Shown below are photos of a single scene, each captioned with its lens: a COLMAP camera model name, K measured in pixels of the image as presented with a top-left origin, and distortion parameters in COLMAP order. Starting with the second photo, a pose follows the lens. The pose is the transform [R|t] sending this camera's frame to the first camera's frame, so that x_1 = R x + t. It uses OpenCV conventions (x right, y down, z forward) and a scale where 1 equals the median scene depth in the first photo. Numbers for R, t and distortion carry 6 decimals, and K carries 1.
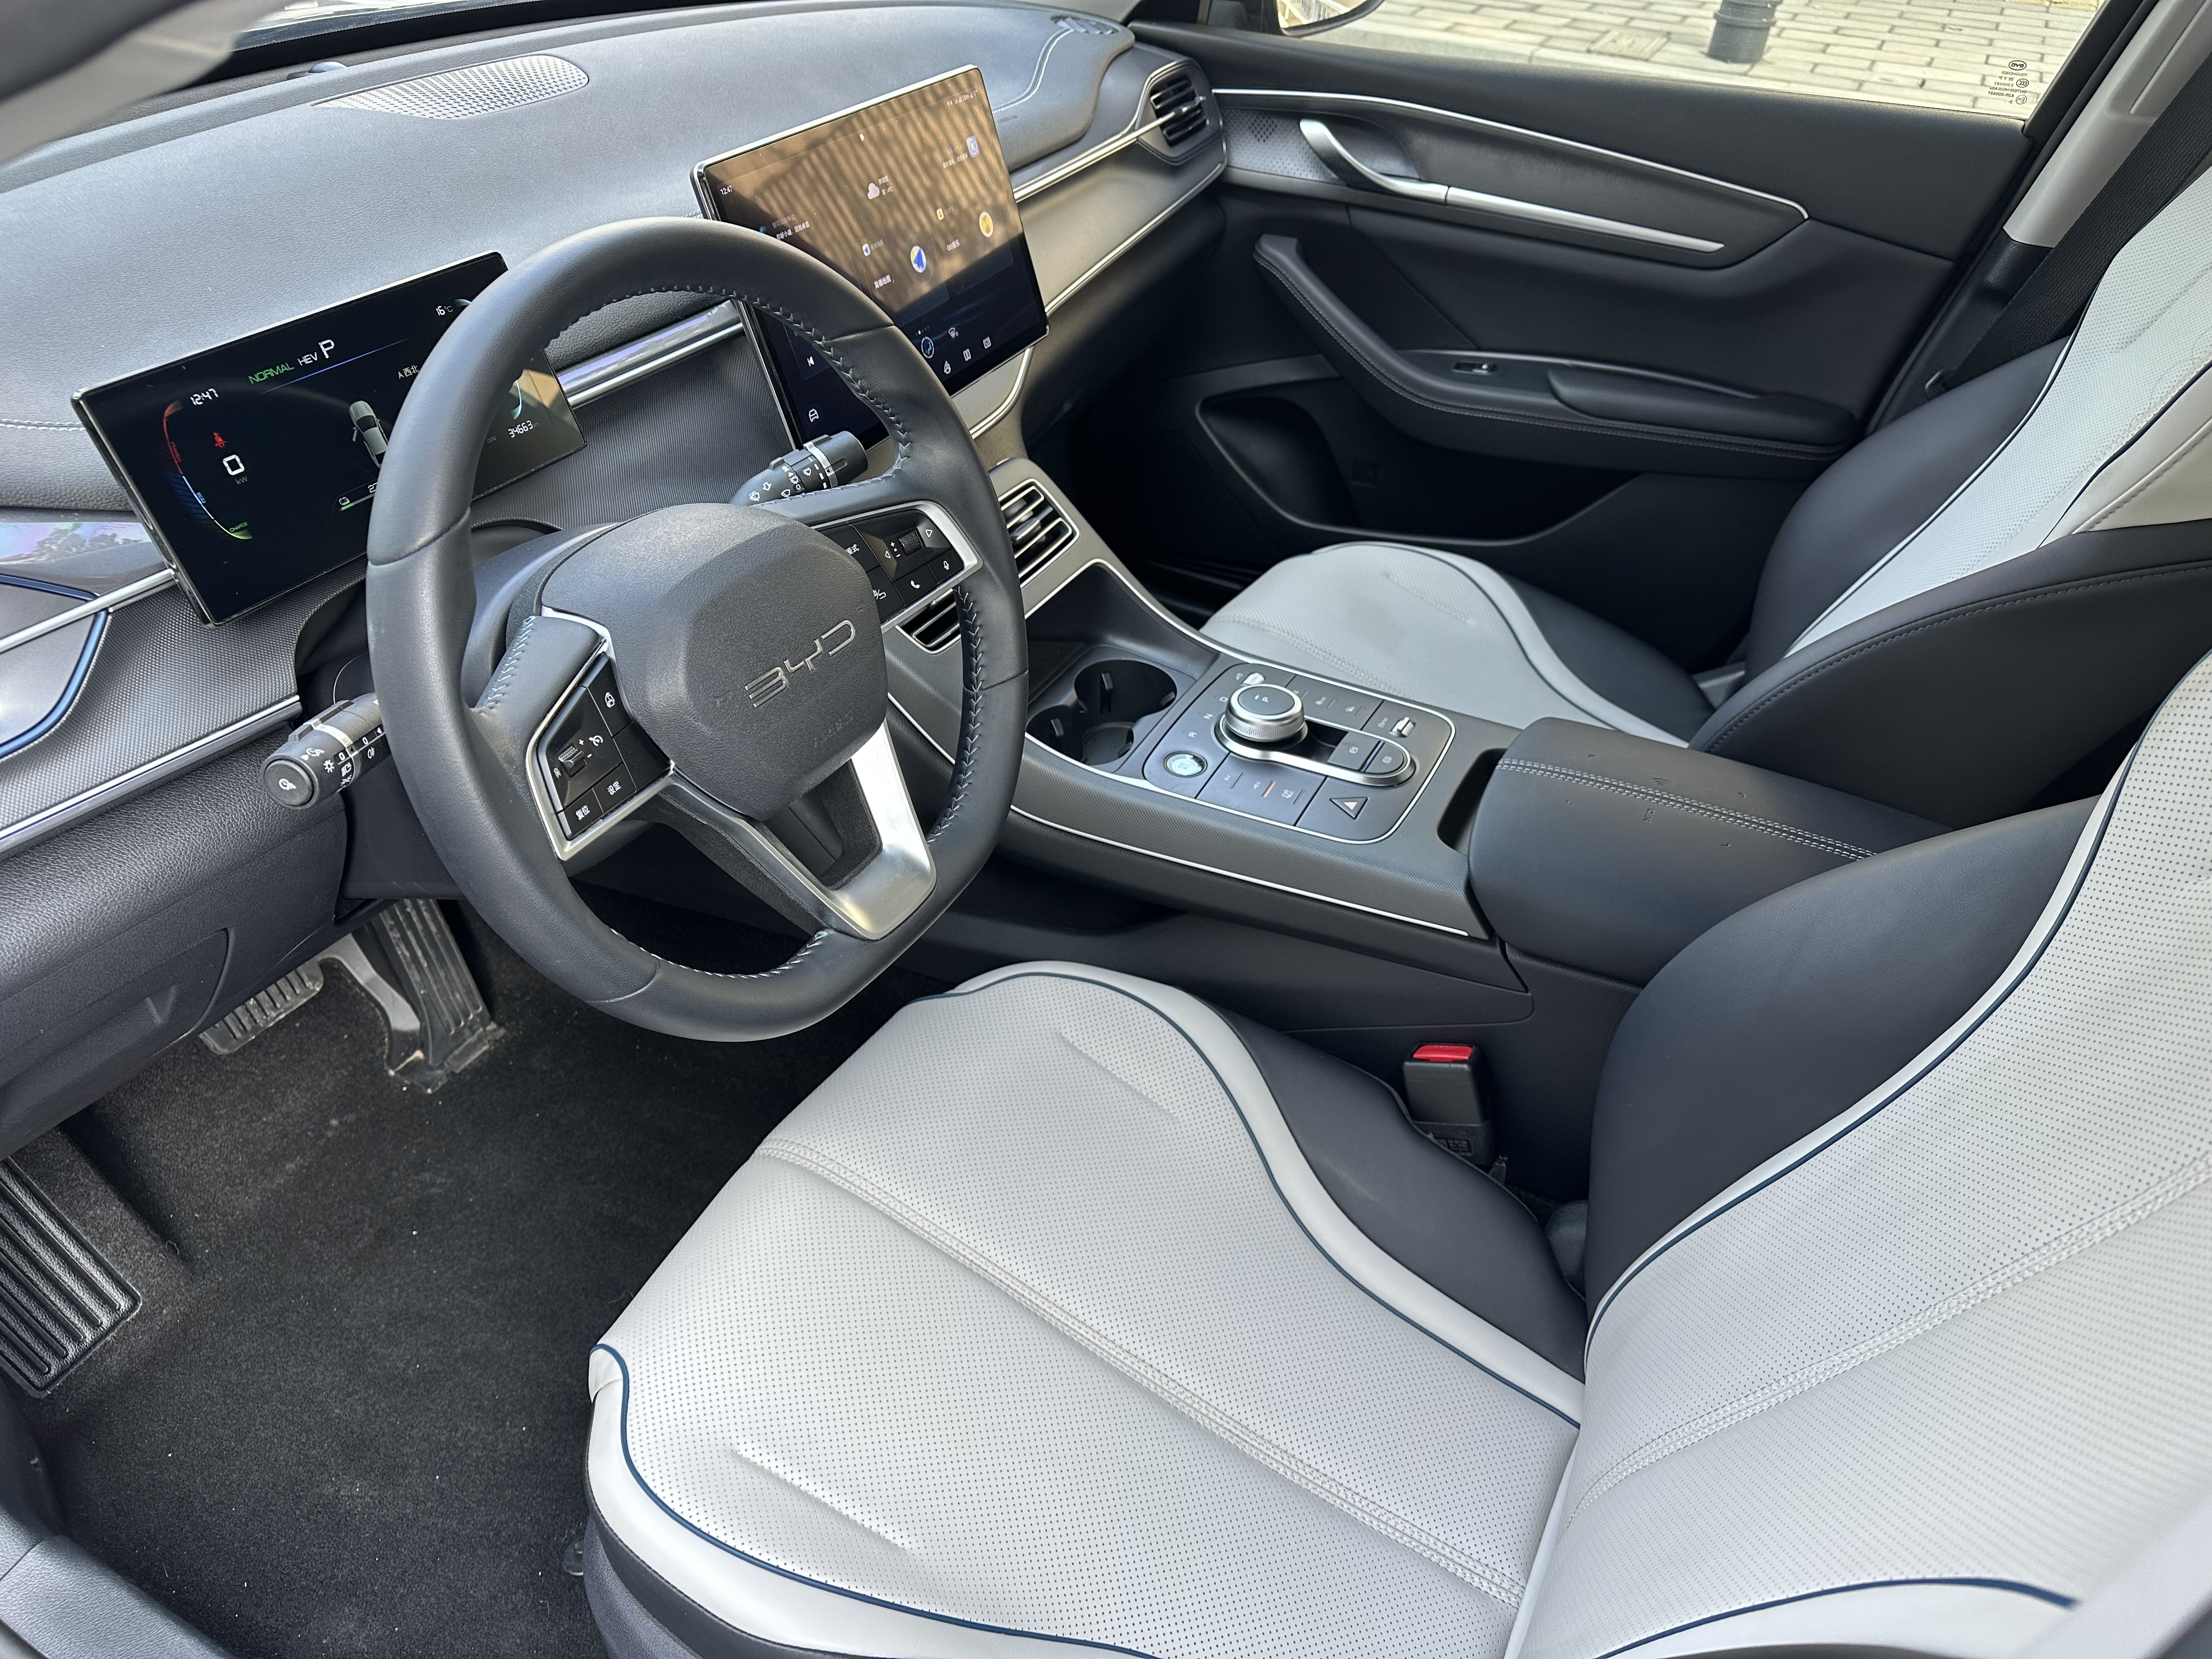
lens RADIAL K [[1546.3, 0, 1116.3], [0, 1546.3, 785.4], [0, 0, 1]] dist [0.144977, -0.315671]
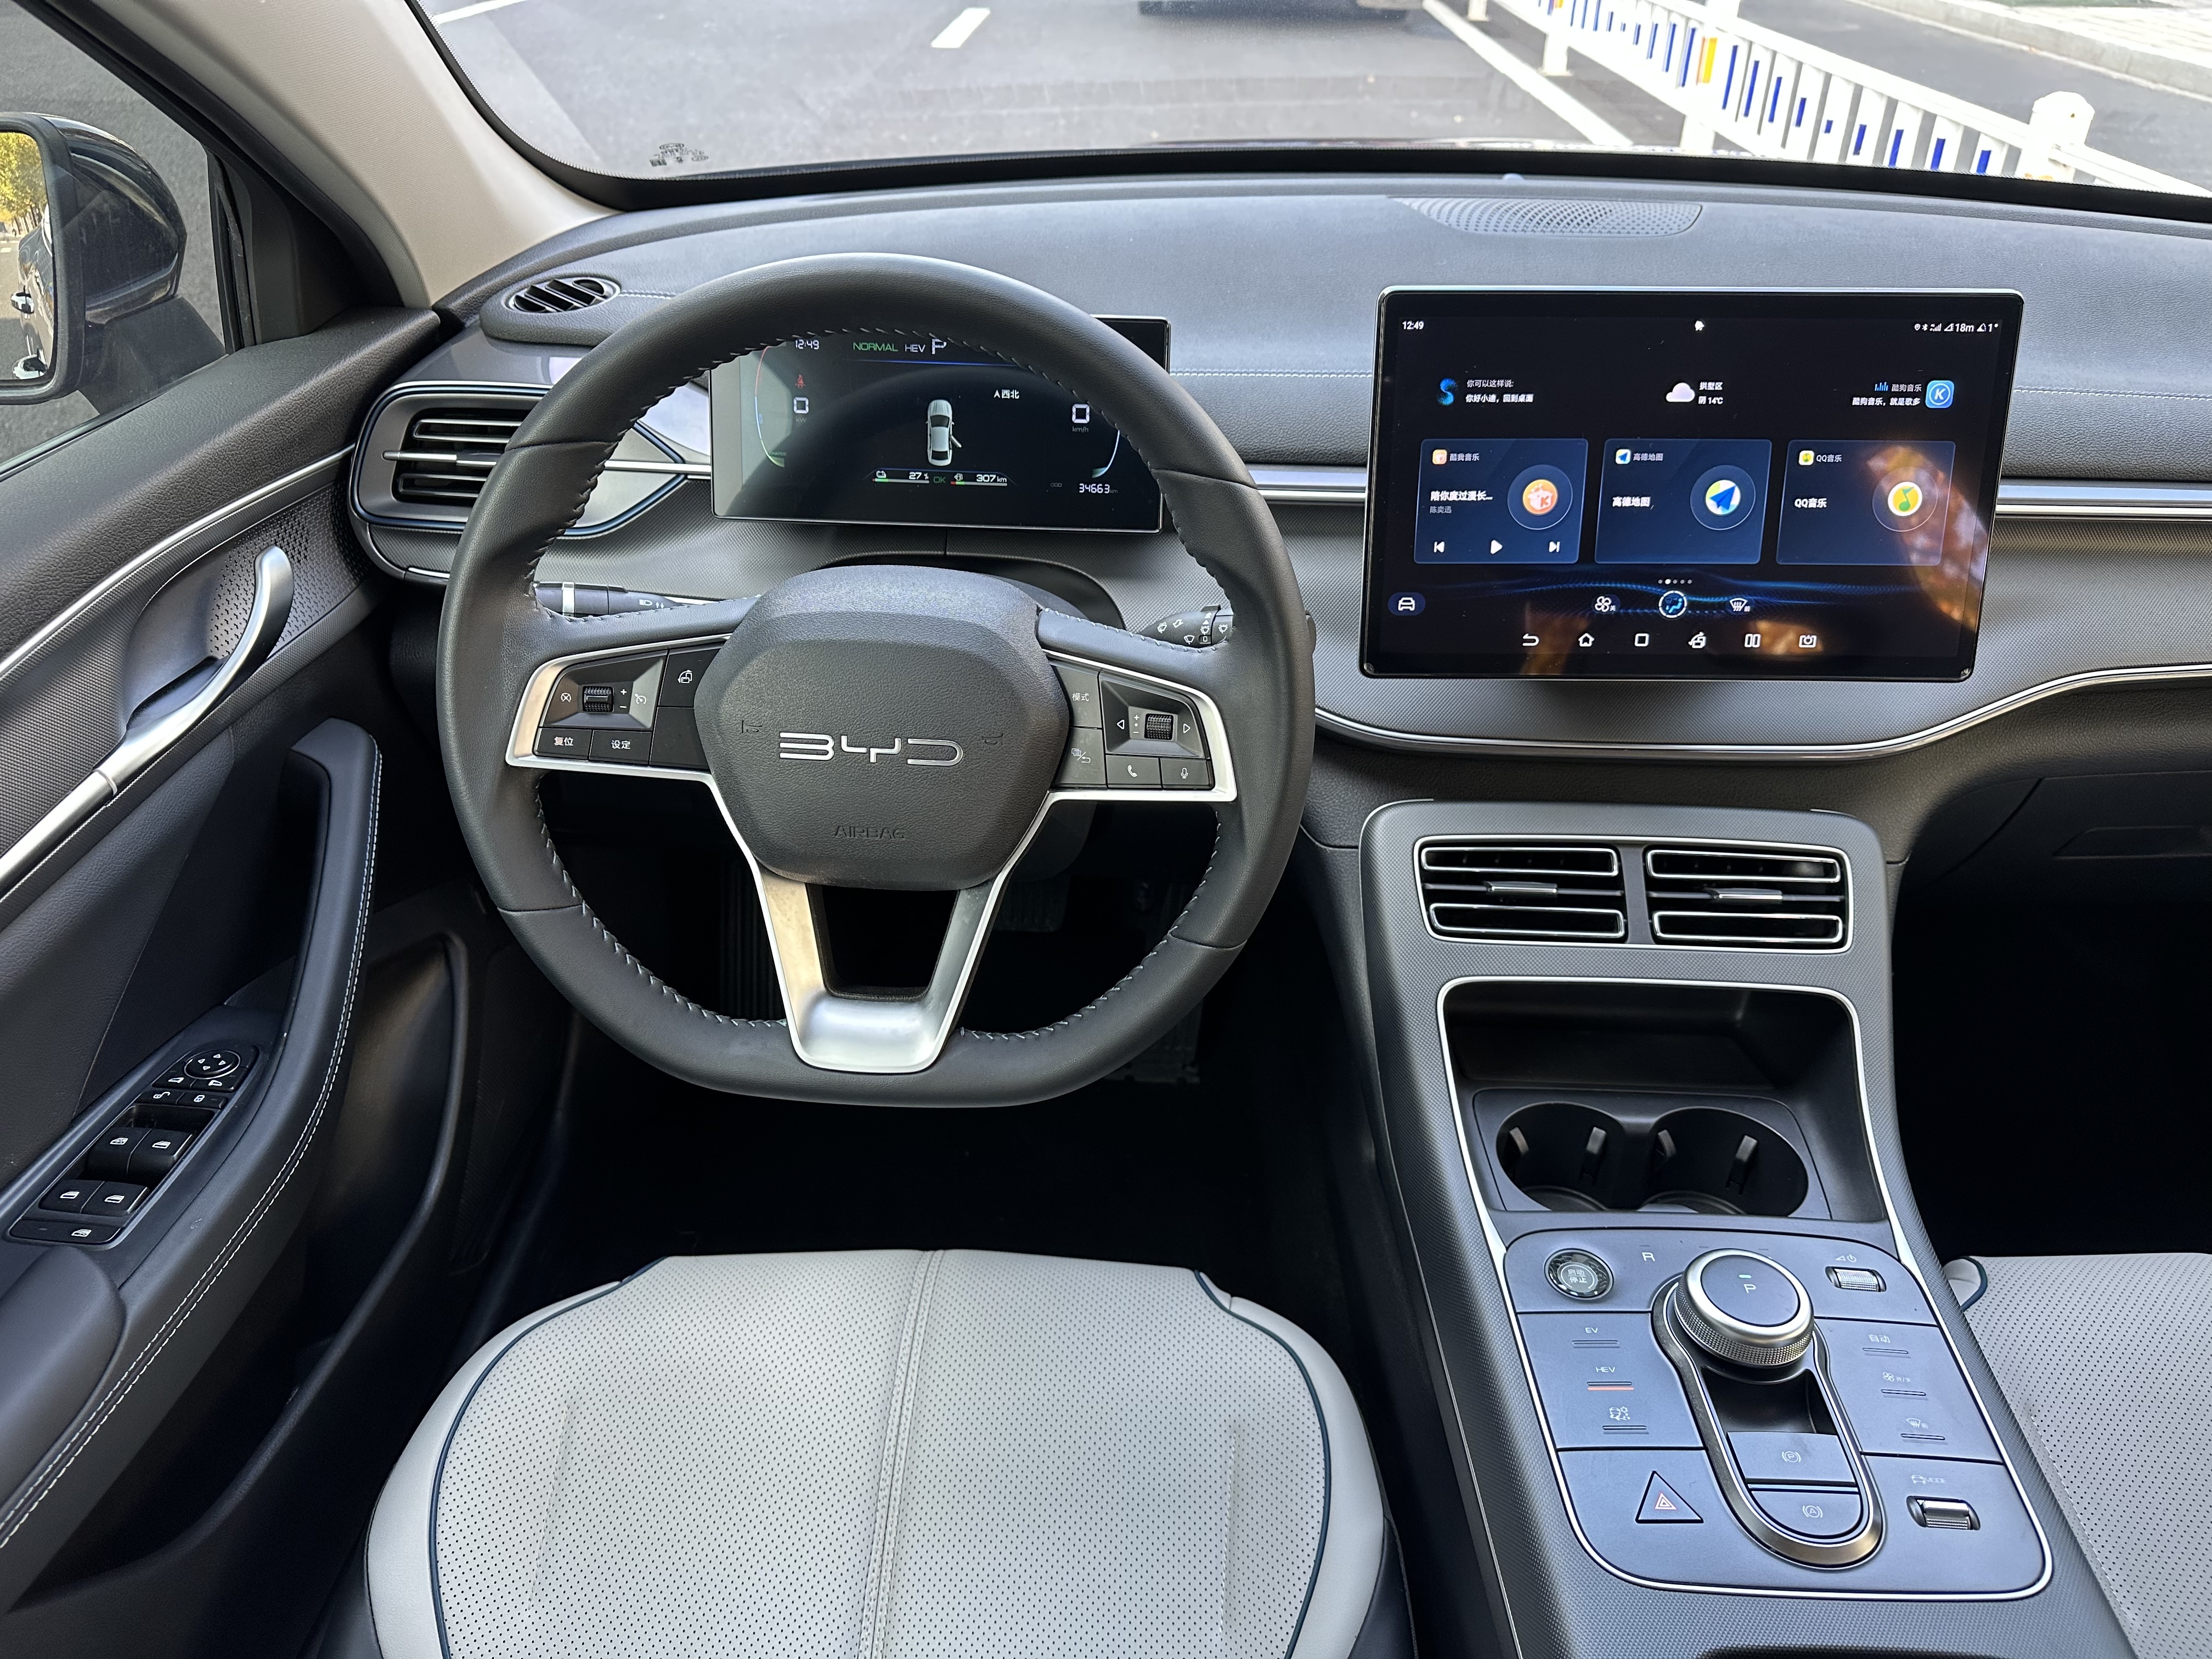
lens RADIAL K [[1533.9, 0, 1104.5], [0, 1533.9, 801.5], [0, 0, 1]] dist [0.082819, -0.152652]
pose [[0.431219, 0.441968, -0.786584, 0.391222], [-0.523250, 0.832727, 0.181040, -0.197292], [0.735024, 0.333512, 0.590347, 0.404486]]
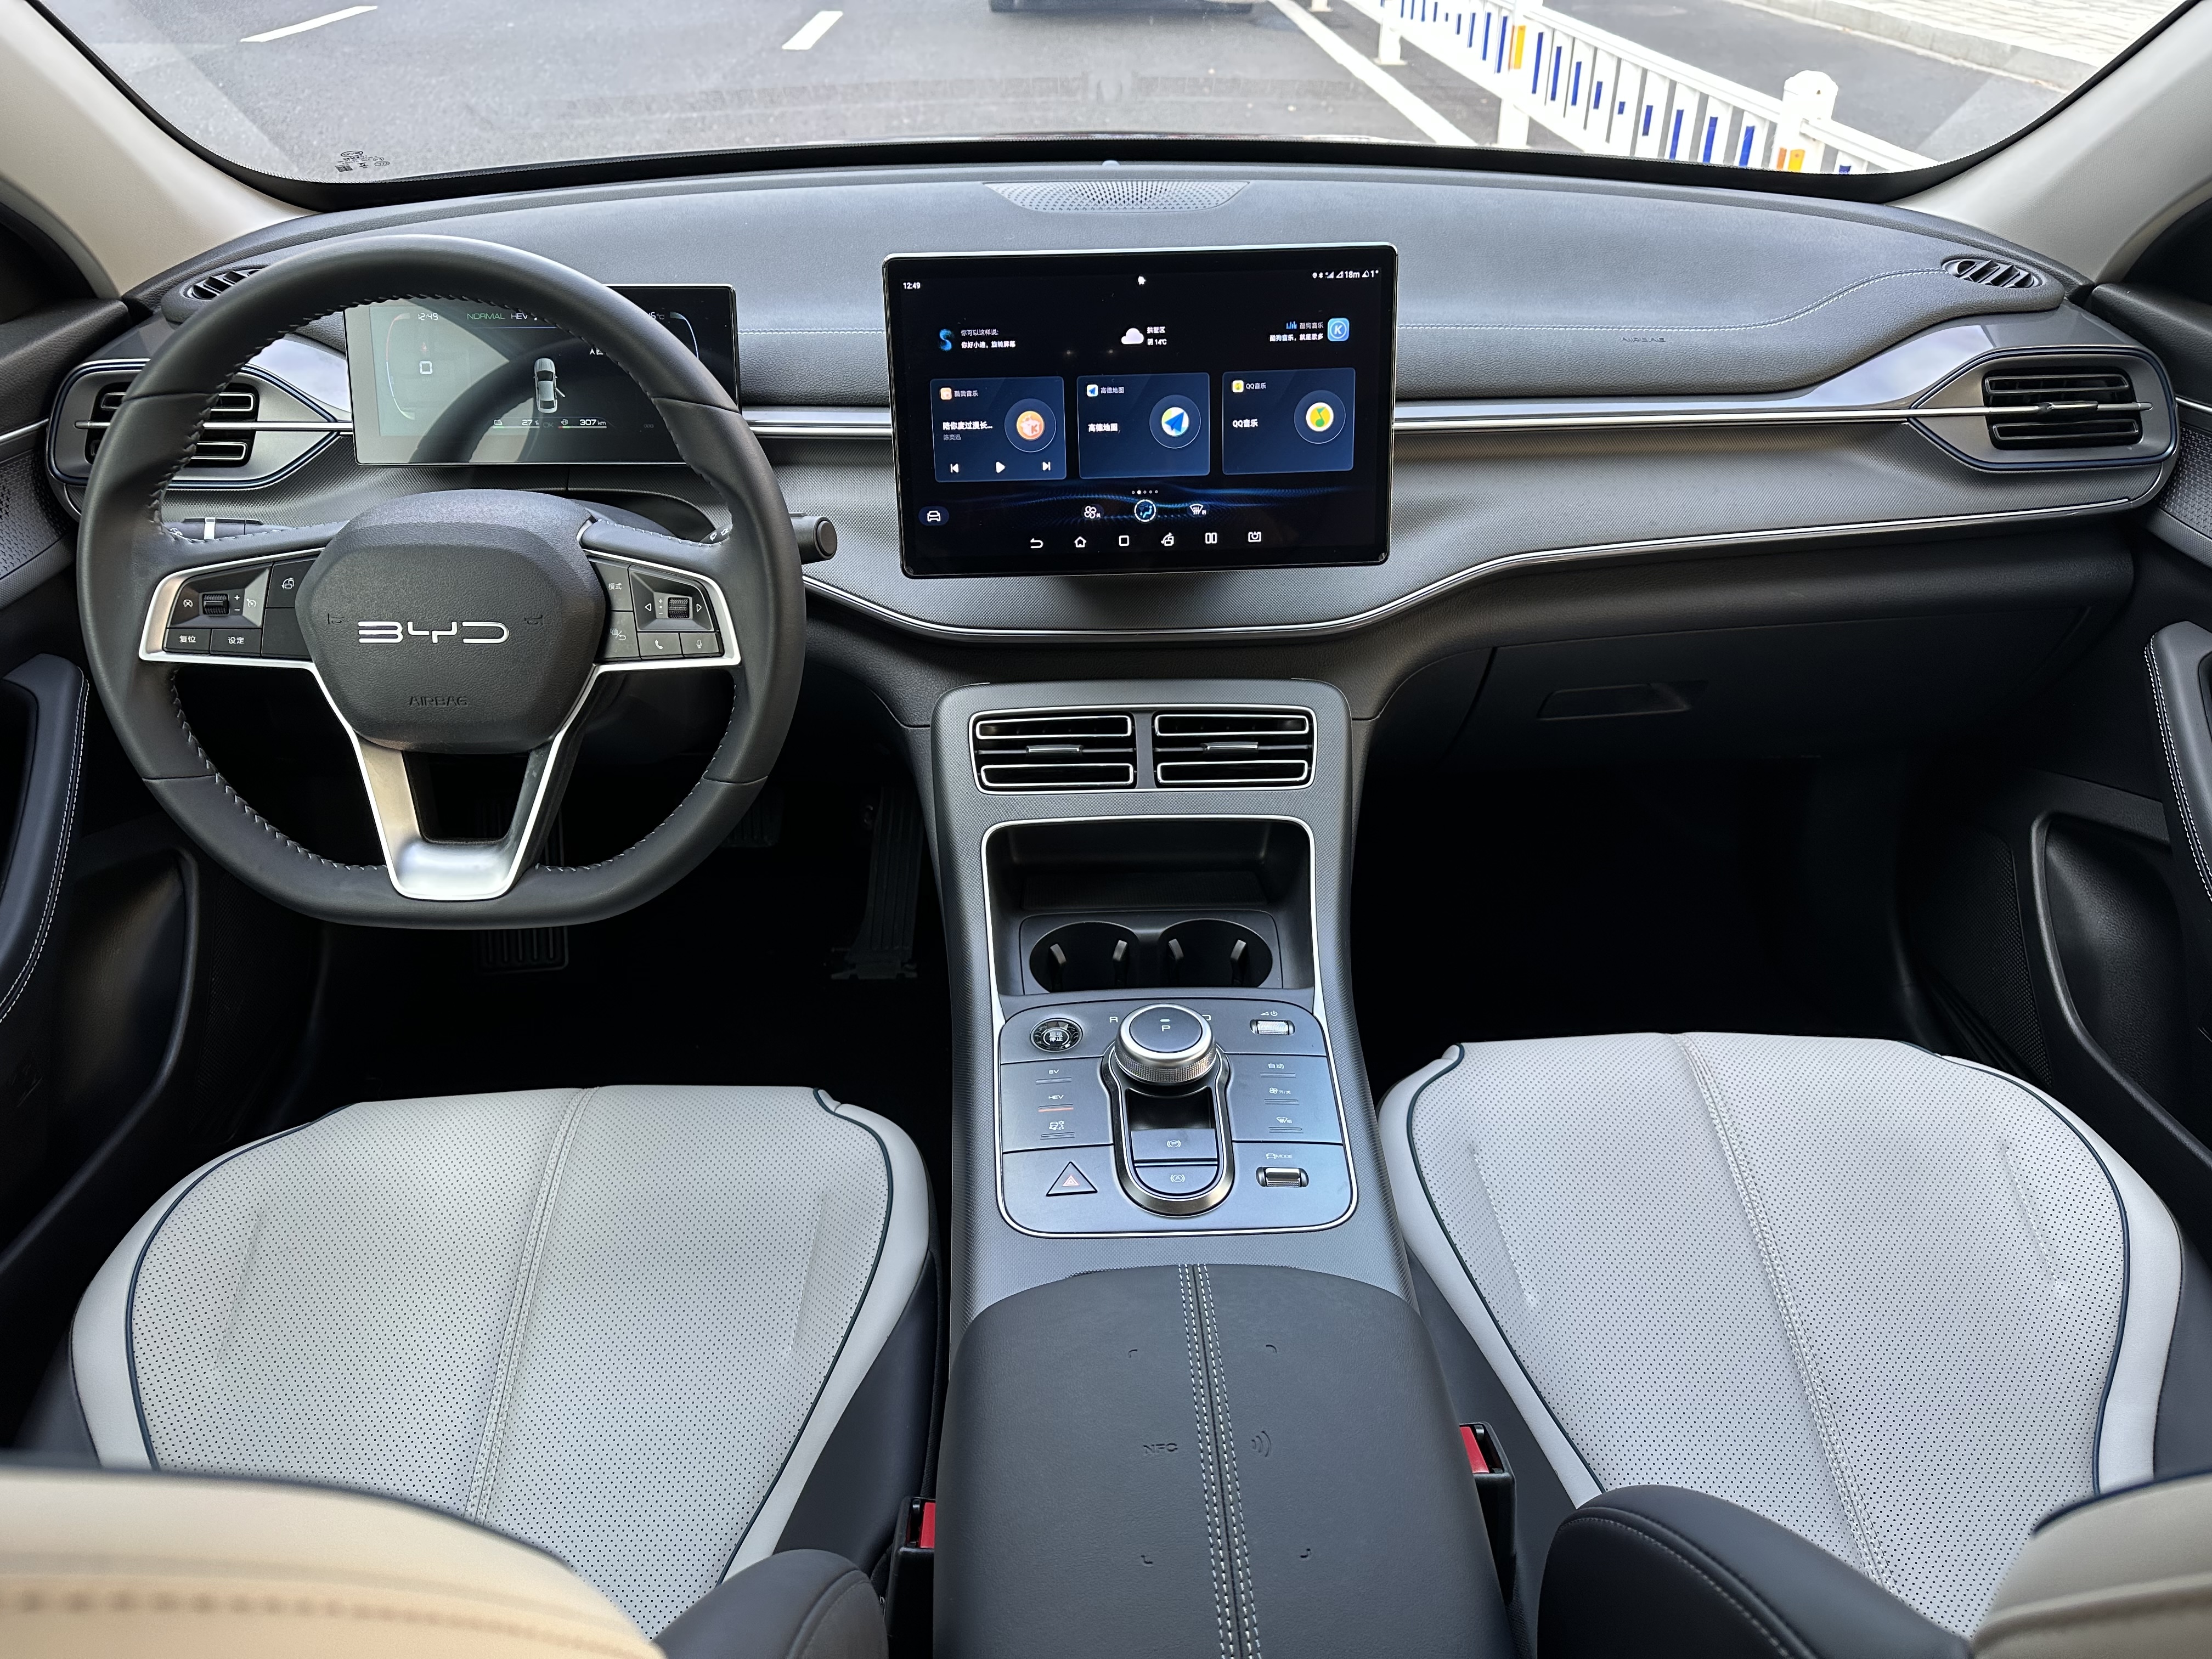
lens RADIAL K [[1496.9, 0, 1077.1], [0, 1496.9, 792.9], [0, 0, 1]] dist [0.161845, -0.280602]
pose [[0.491449, 0.422688, -0.761454, 0.619093], [-0.494380, 0.855197, 0.155649, -0.260256], [0.716984, 0.299955, 0.629254, 0.468621]]
